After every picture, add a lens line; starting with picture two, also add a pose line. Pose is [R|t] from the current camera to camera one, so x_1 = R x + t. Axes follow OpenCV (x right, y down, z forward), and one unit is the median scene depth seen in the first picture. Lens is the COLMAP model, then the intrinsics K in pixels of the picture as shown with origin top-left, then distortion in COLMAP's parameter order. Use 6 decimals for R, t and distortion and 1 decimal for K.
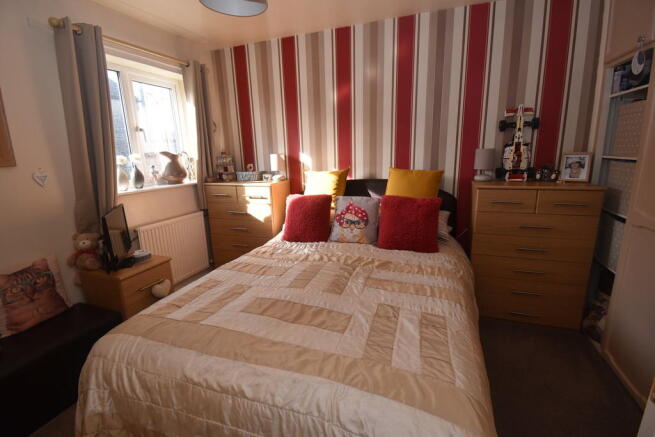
lens RADIAL K [[291.3, 0, 330.0], [0, 291.3, 215.4], [0, 0, 1]] dist [-0.000557, -0.000470]
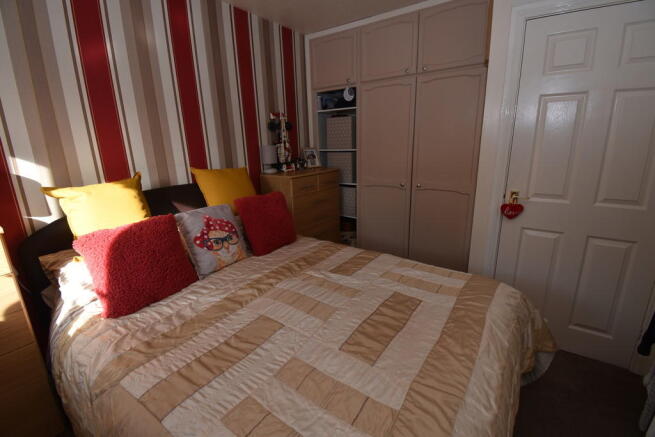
lens RADIAL K [[291.3, 0, 330.0], [0, 291.3, 215.4], [0, 0, 1]] dist [-0.000557, -0.000470]
pose [[0.266469, -0.218412, 0.938771, -0.567270], [0.232685, 0.959756, 0.157247, -0.094942], [-0.935335, 0.176537, 0.306567, 0.503699]]
